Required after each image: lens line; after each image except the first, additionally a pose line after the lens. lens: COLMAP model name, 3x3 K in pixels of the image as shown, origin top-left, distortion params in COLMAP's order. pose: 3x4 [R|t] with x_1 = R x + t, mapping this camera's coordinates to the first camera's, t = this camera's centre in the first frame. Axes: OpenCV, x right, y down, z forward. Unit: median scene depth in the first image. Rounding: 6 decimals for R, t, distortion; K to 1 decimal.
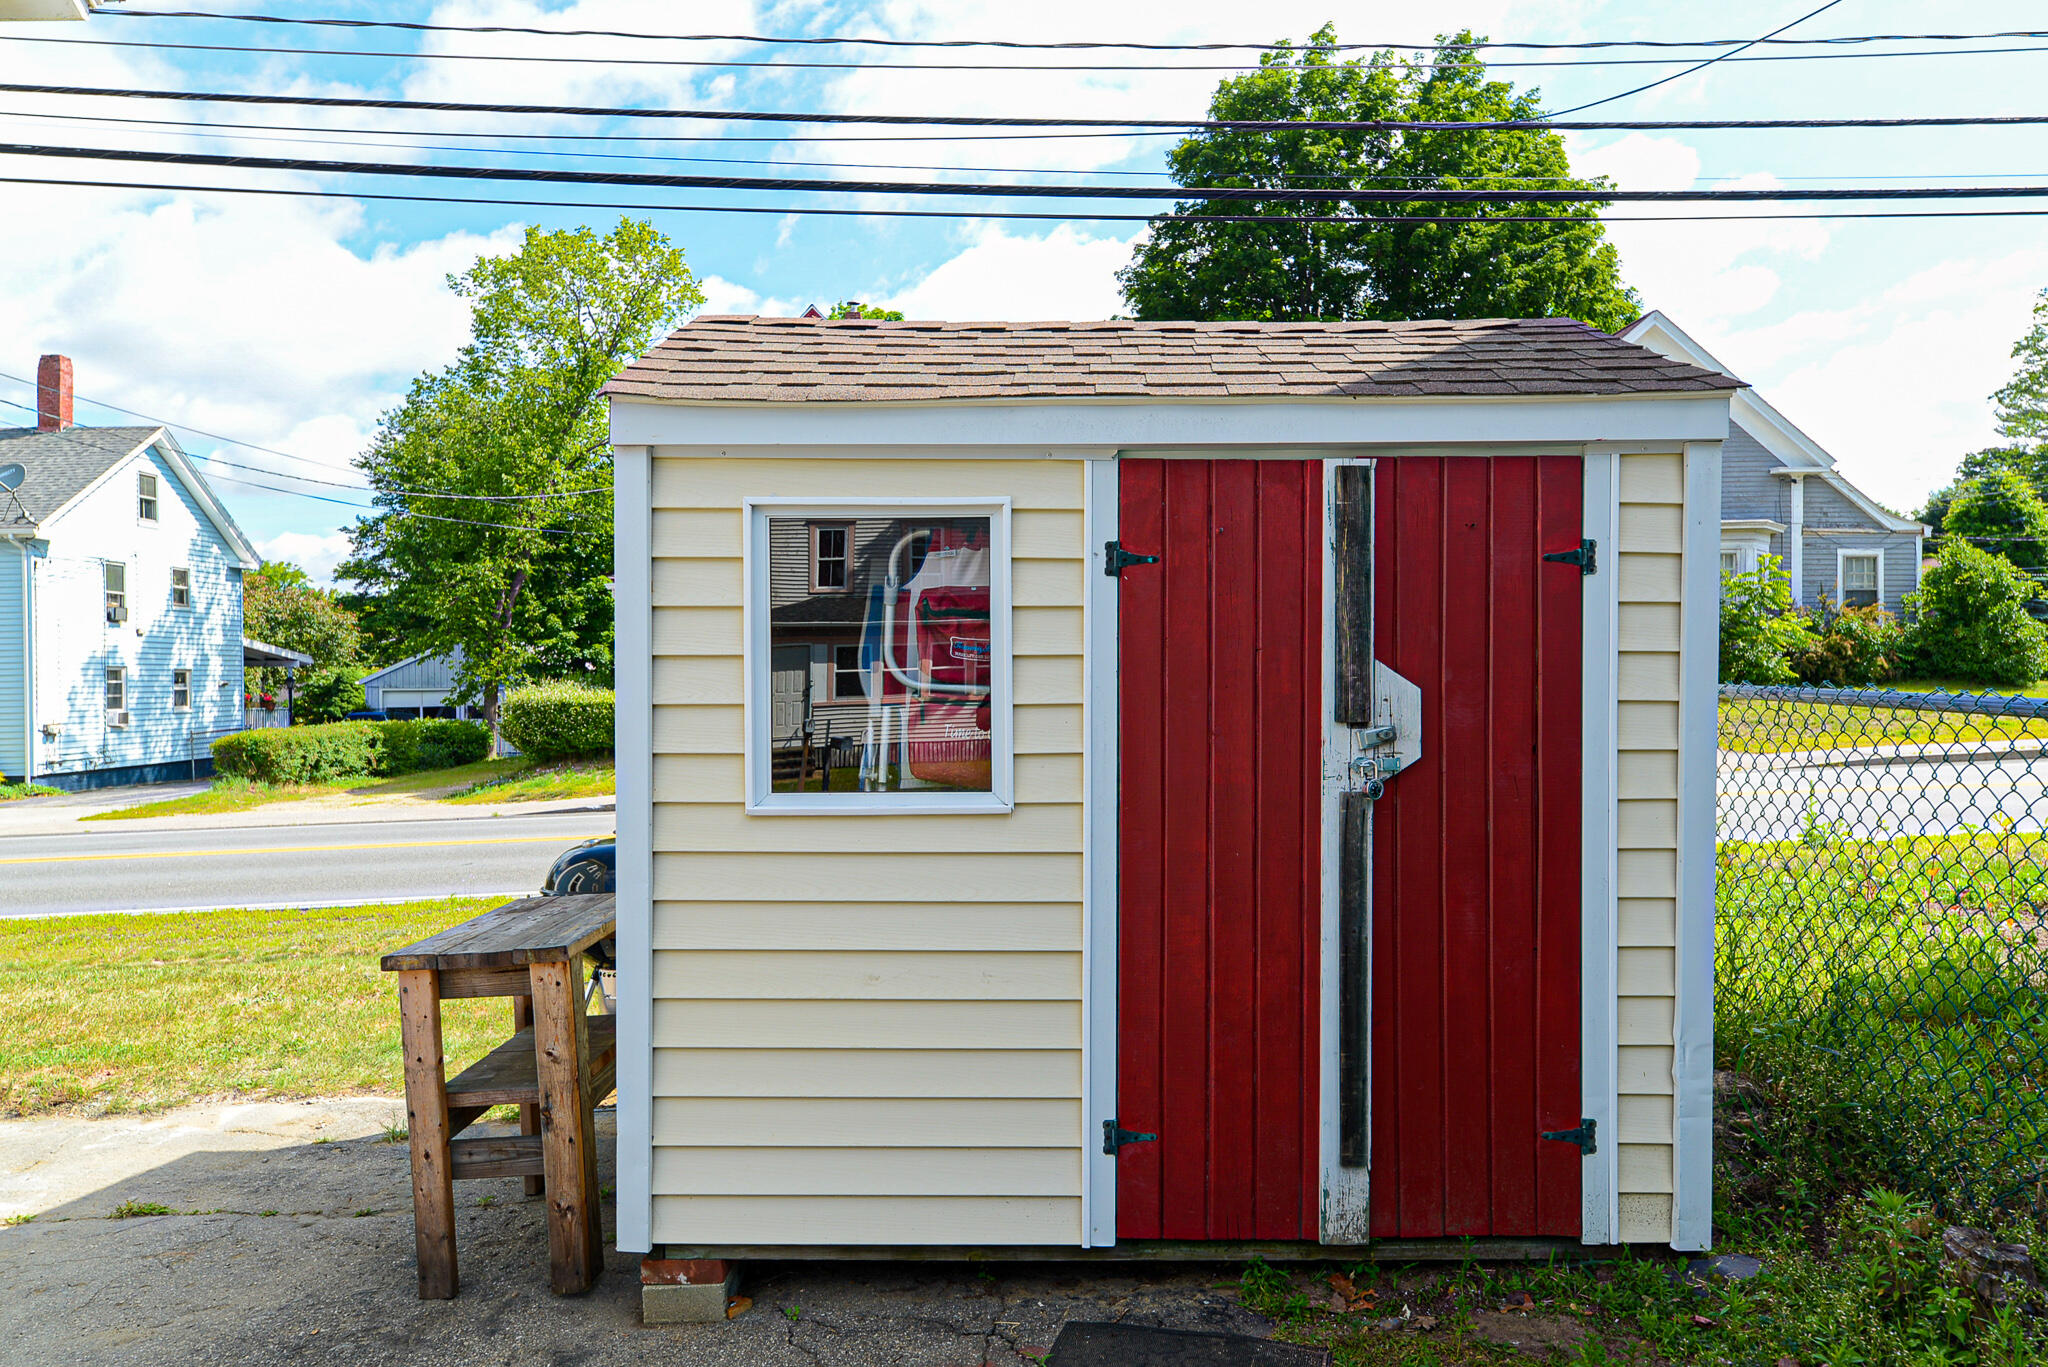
lens RADIAL K [[1383.4, 0, 1024.0], [0, 1383.4, 683.5], [0, 0, 1]] dist [0.004005, 0.000582]
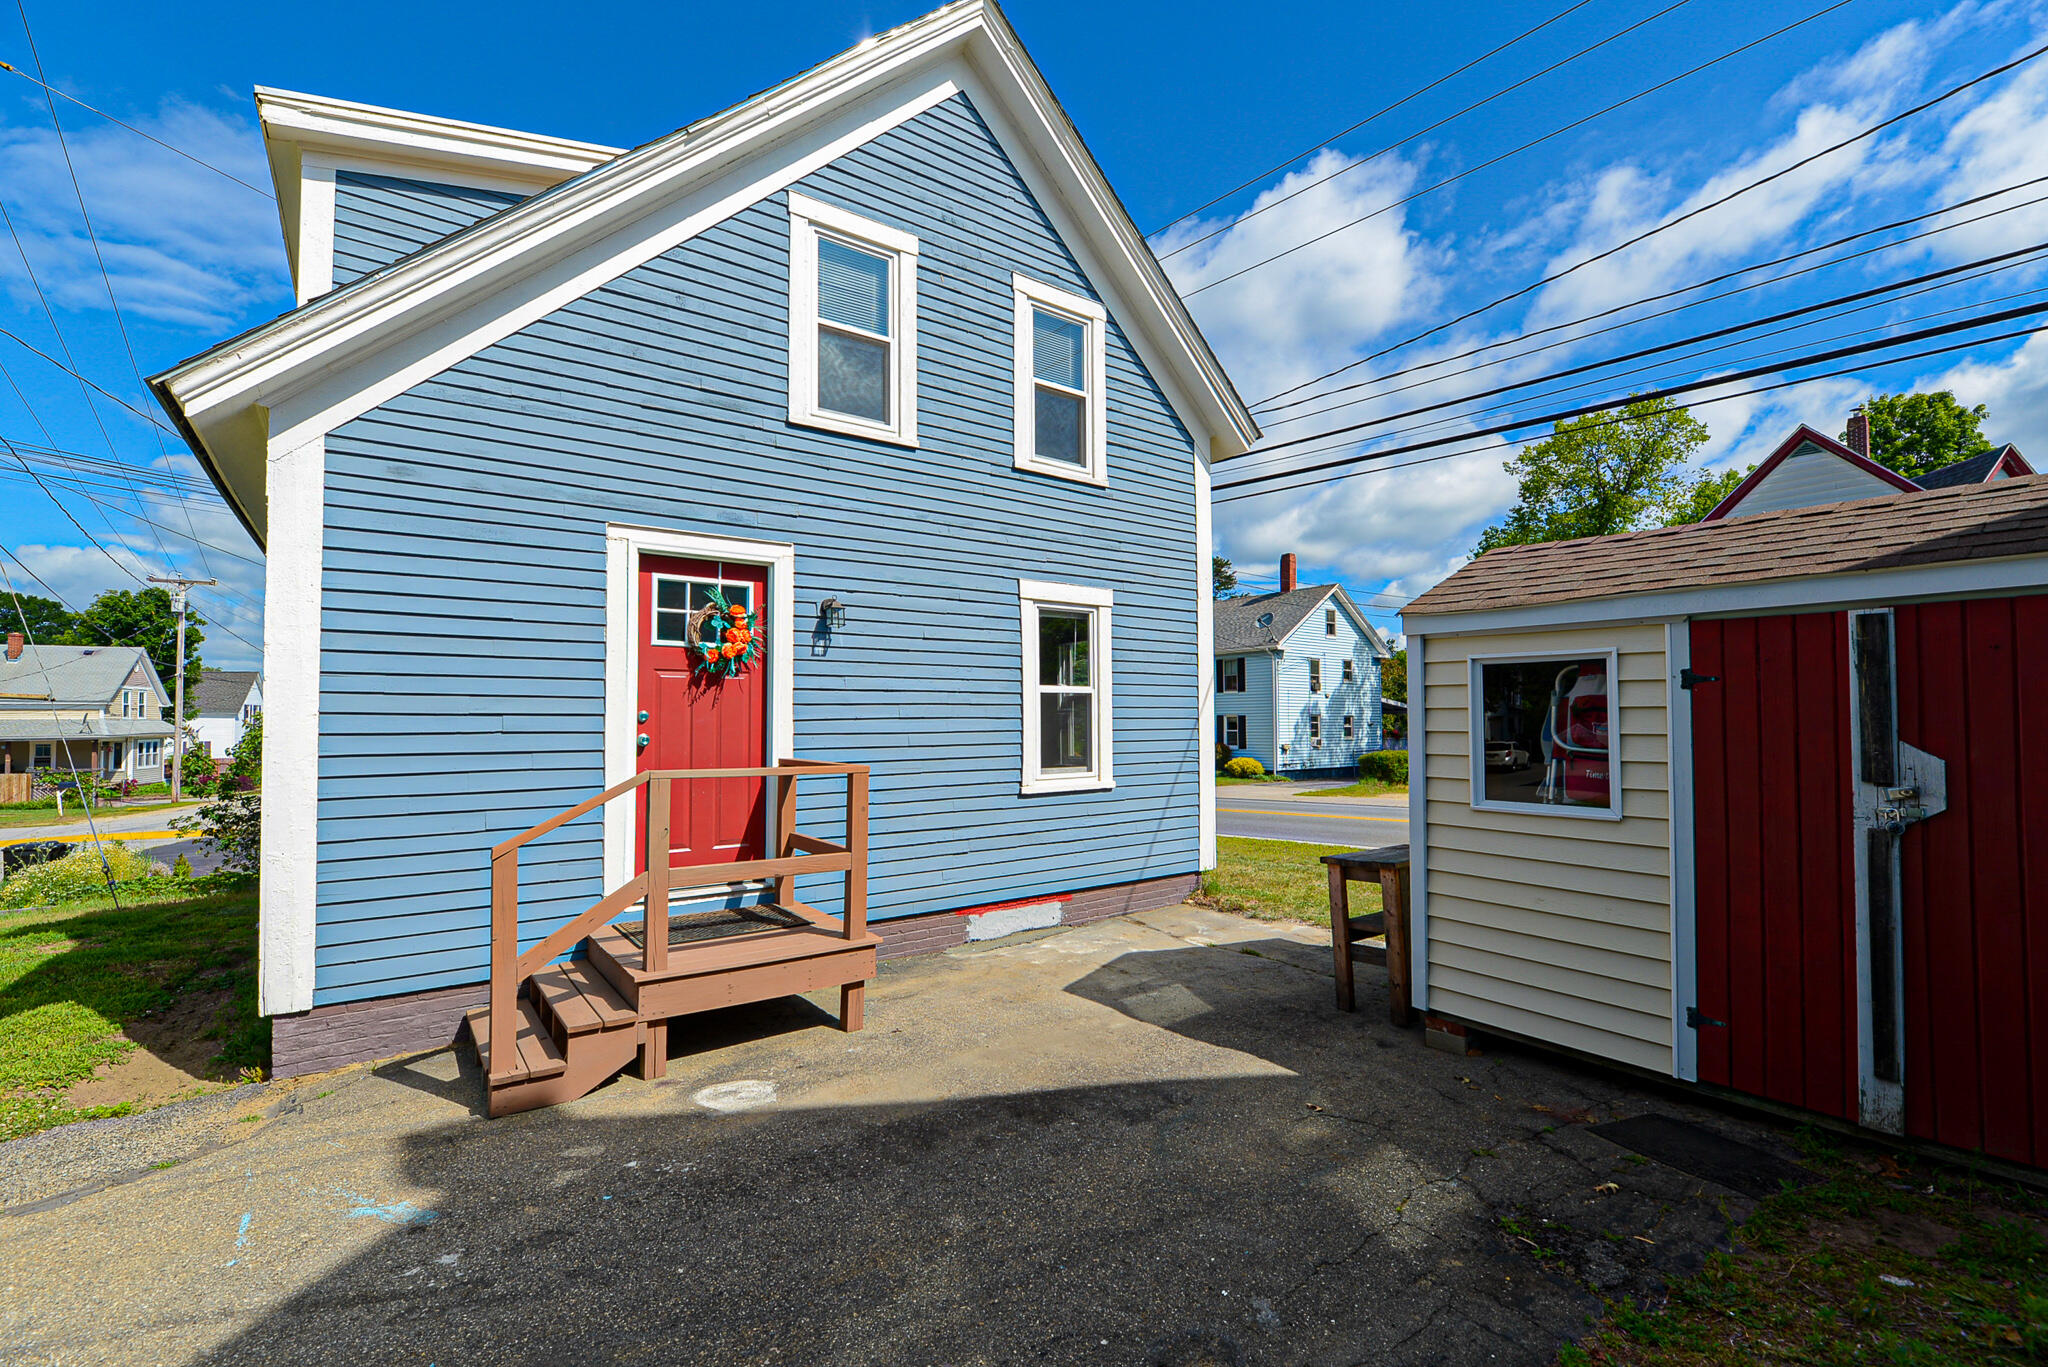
lens RADIAL K [[824.3, 0, 1022.4], [0, 824.3, 687.6], [0, 0, 1]] dist [-0.000025, -0.004389]
pose [[0.606357, -0.029497, -0.794645, 0.378311], [-0.006797, 0.999083, -0.042272, -0.030553], [0.795164, 0.031033, 0.605600, -0.283999]]
